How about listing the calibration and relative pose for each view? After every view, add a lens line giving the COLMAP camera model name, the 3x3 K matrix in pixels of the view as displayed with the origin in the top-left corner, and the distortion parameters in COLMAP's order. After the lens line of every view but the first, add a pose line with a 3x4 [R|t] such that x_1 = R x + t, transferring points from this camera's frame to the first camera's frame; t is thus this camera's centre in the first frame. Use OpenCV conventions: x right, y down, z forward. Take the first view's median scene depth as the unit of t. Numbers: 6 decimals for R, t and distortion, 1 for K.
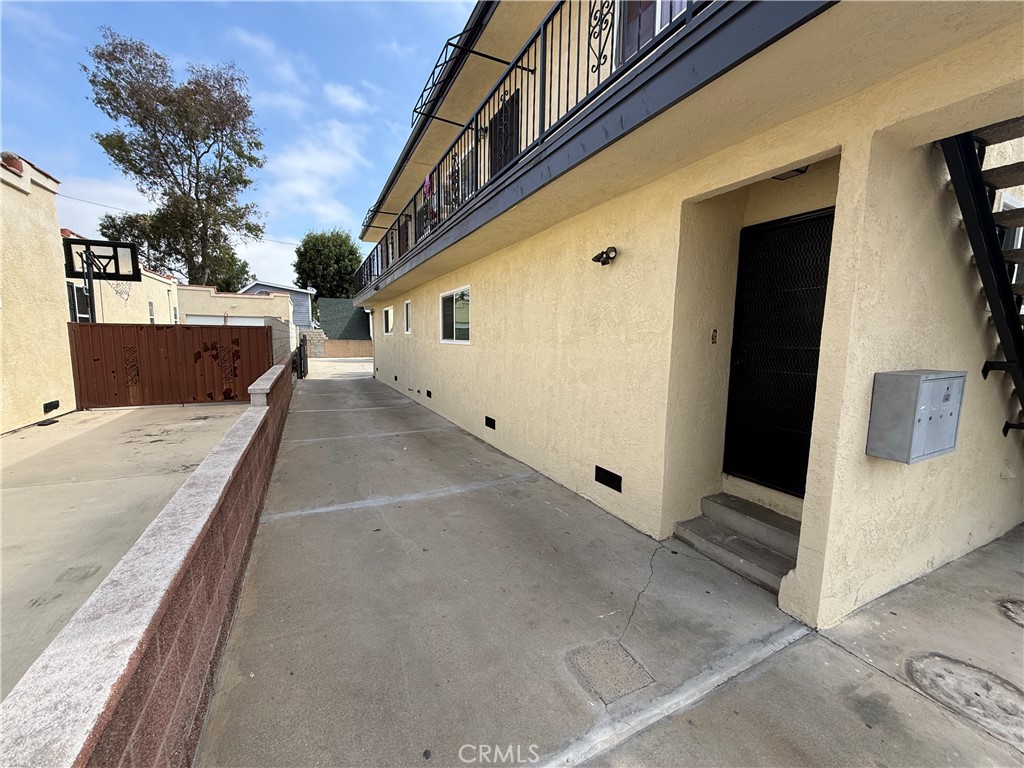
lens RADIAL K [[406.5, 0, 508.4], [0, 406.5, 384.5], [0, 0, 1]] dist [-0.000511, 0.004332]
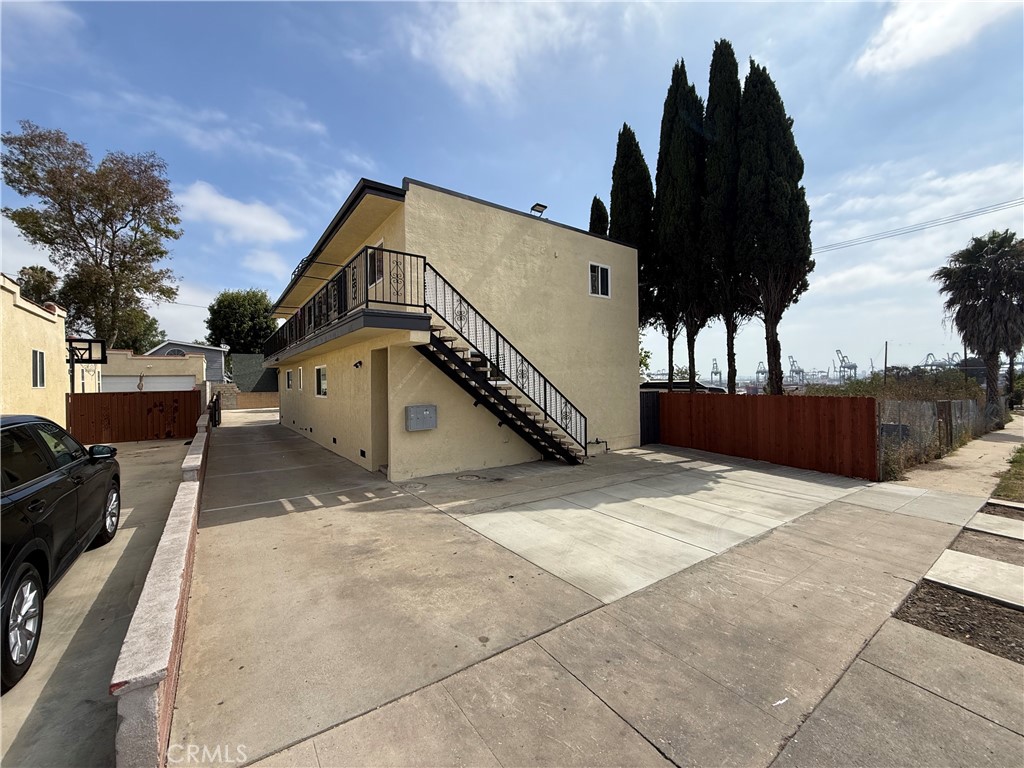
lens RADIAL K [[406.5, 0, 508.4], [0, 406.5, 384.5], [0, 0, 1]] dist [-0.000511, 0.004332]
pose [[0.985824, -0.027397, 0.165531, 0.090107], [0.044993, 0.993611, -0.103504, 0.014196], [-0.161637, 0.109484, 0.980758, -0.200517]]
